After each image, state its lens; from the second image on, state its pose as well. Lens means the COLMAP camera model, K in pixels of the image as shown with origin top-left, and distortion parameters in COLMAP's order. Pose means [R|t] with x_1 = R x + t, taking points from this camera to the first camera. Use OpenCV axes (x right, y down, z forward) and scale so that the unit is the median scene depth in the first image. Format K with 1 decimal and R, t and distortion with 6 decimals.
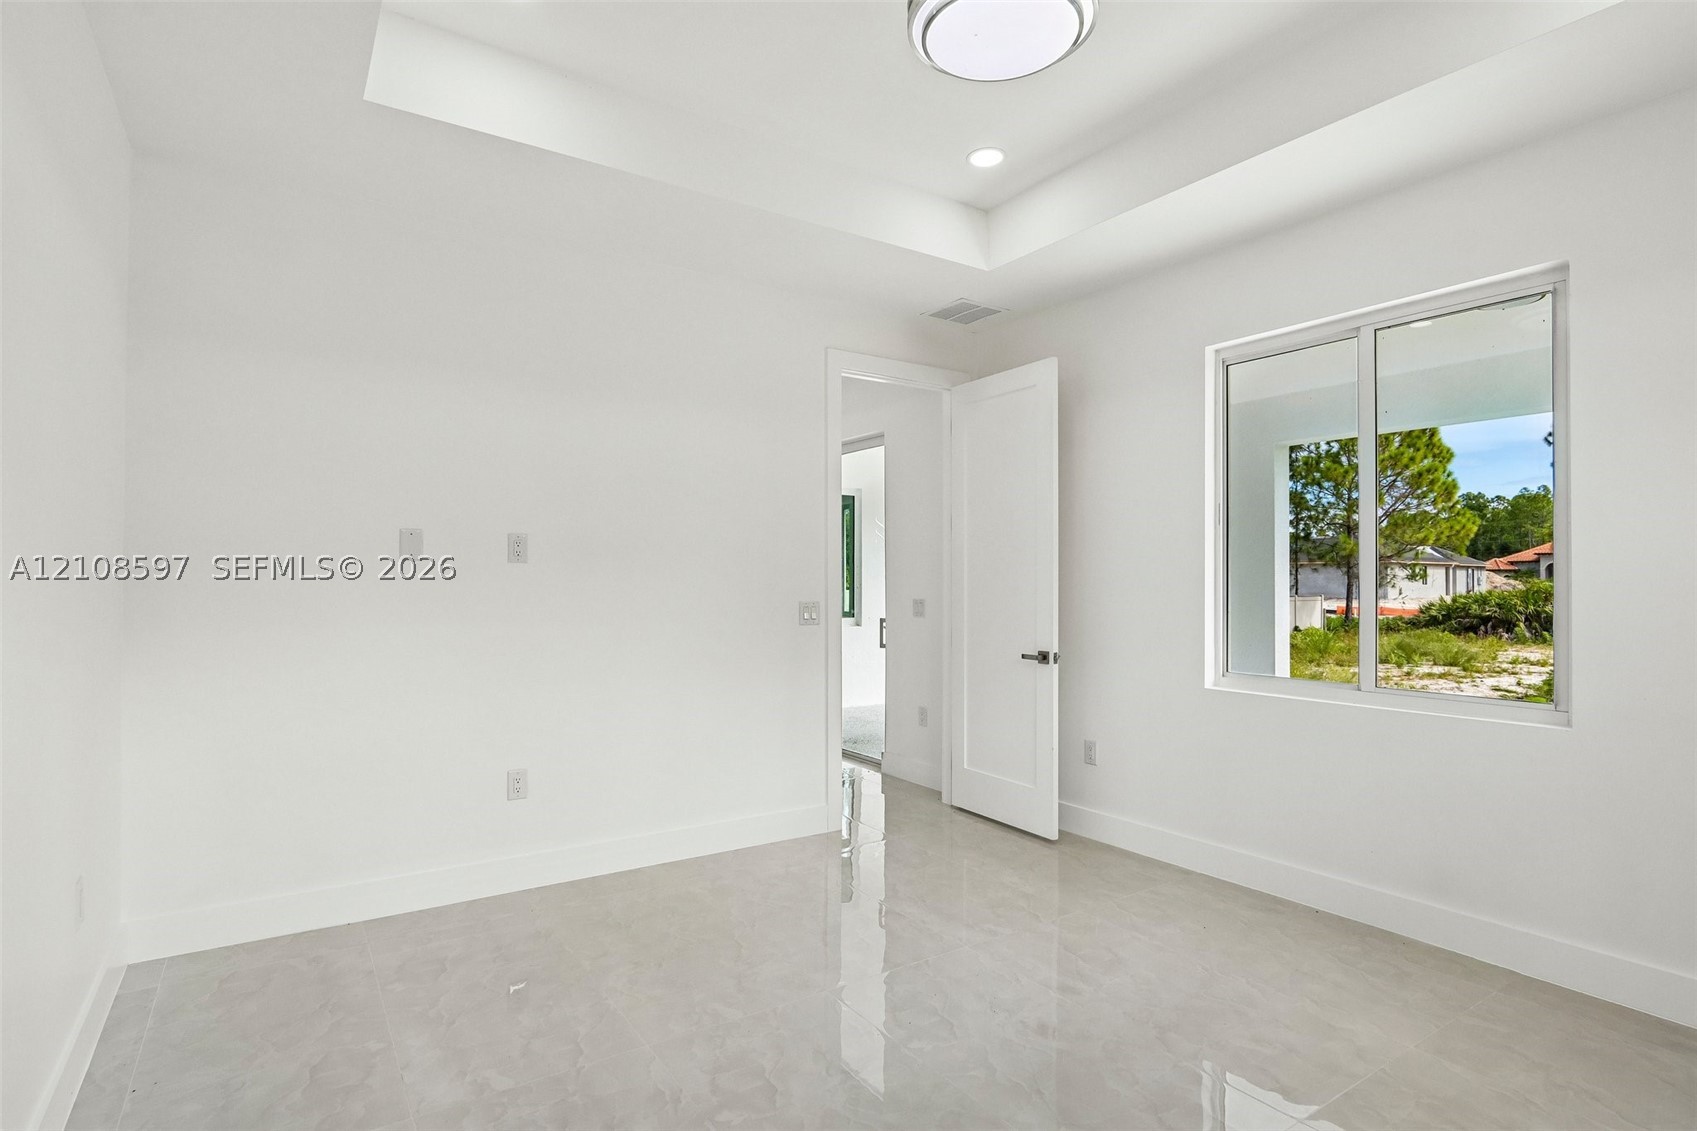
lens RADIAL K [[846.0, 0, 833.5], [0, 846.0, 570.2], [0, 0, 1]] dist [-0.023298, 0.000823]
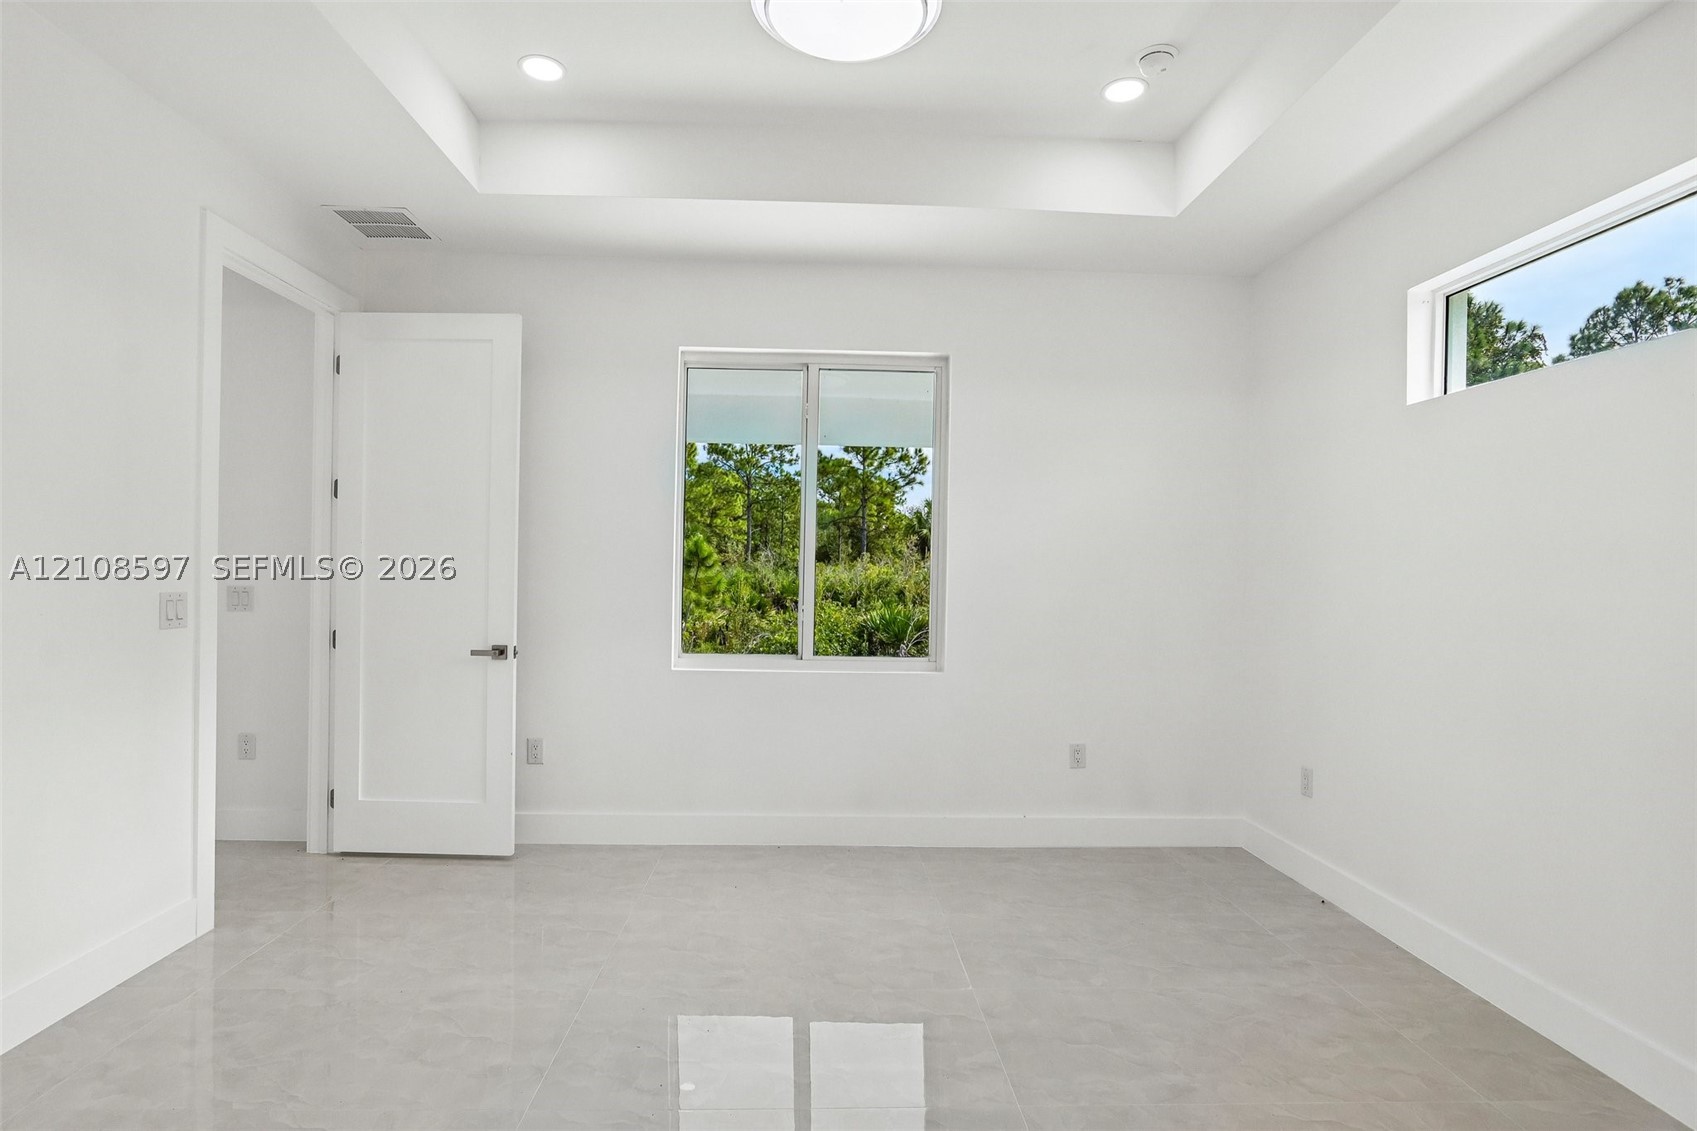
lens RADIAL K [[846.0, 0, 838.5], [0, 846.0, 568.5], [0, 0, 1]] dist [-0.023298, 0.000823]
pose [[0.516677, 0.013194, 0.856079, -0.326655], [-0.025258, 0.999681, -0.000162, 0.007426], [-0.855808, -0.021539, 0.516845, 0.250132]]
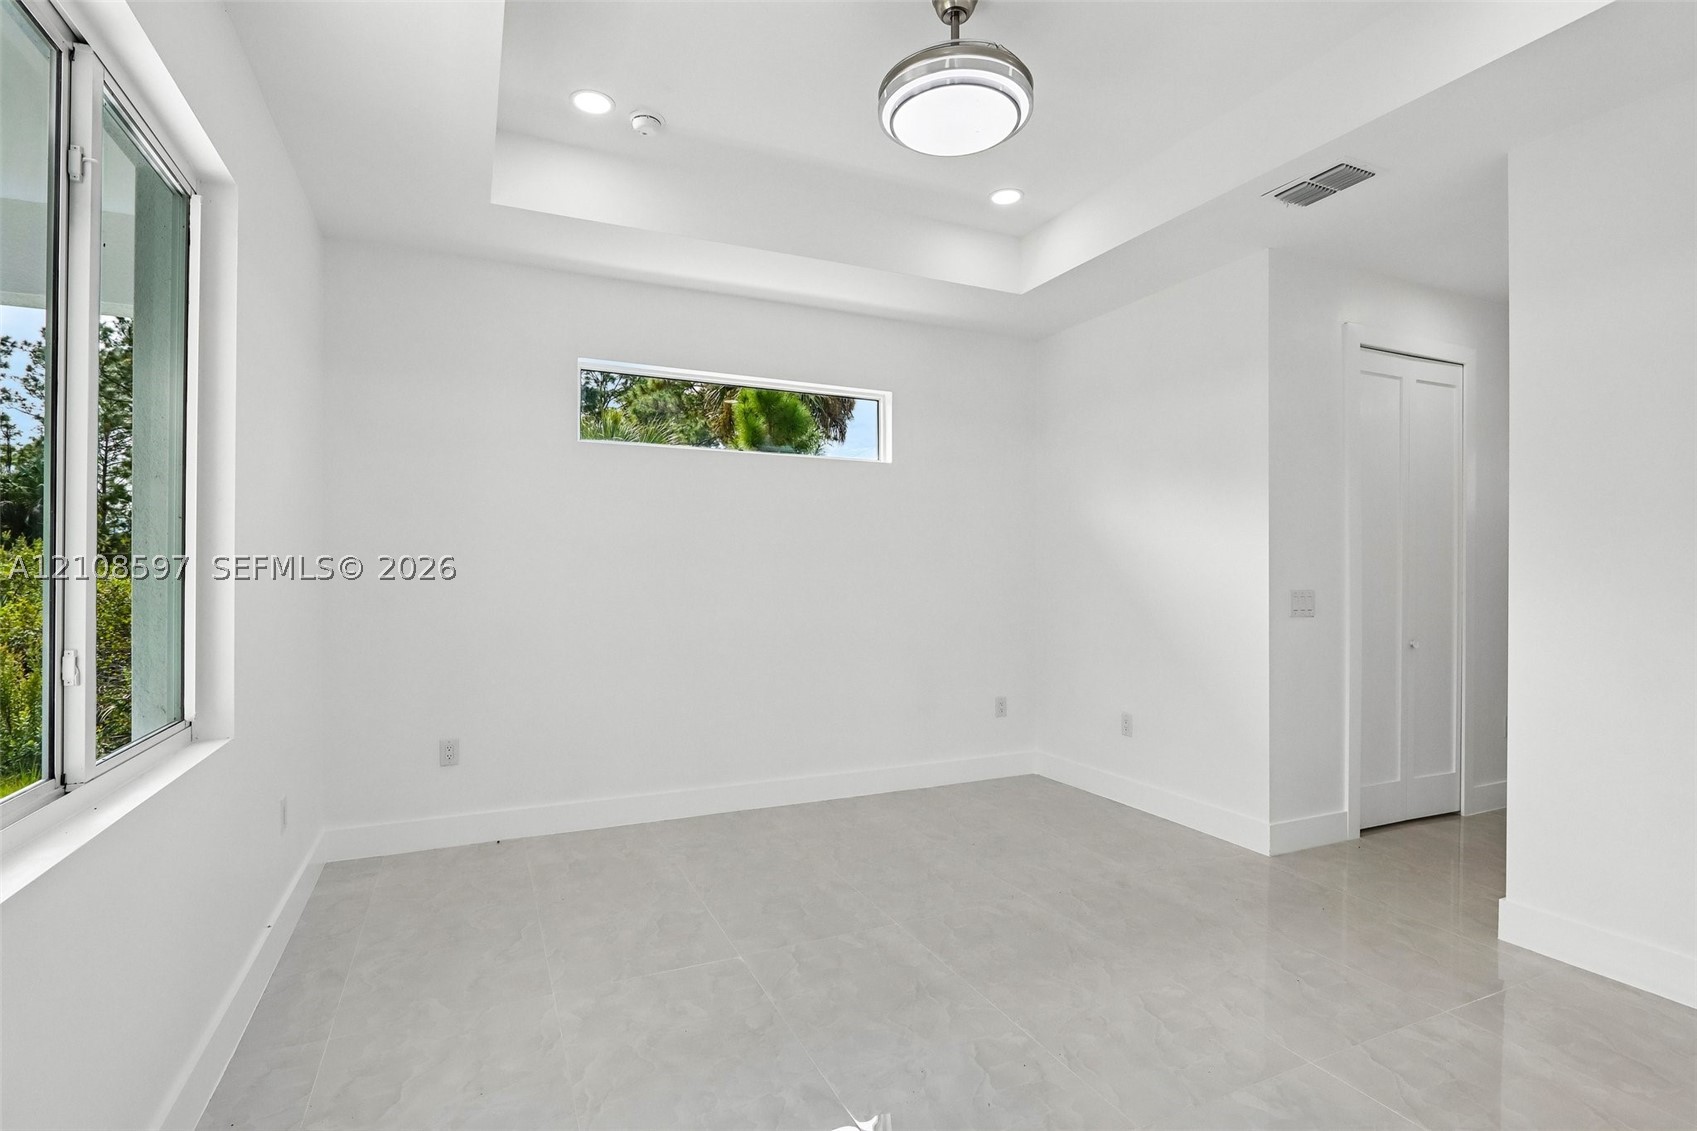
lens RADIAL K [[787.0, 0, 853.0], [0, 787.0, 566.5], [0, 0, 1]] dist [-0.009806, -0.000210]
pose [[-0.987960, -0.002165, 0.154695, 0.085231], [-0.004676, 0.999863, -0.015874, 0.016668], [-0.154639, -0.016406, -0.987835, 1.102291]]
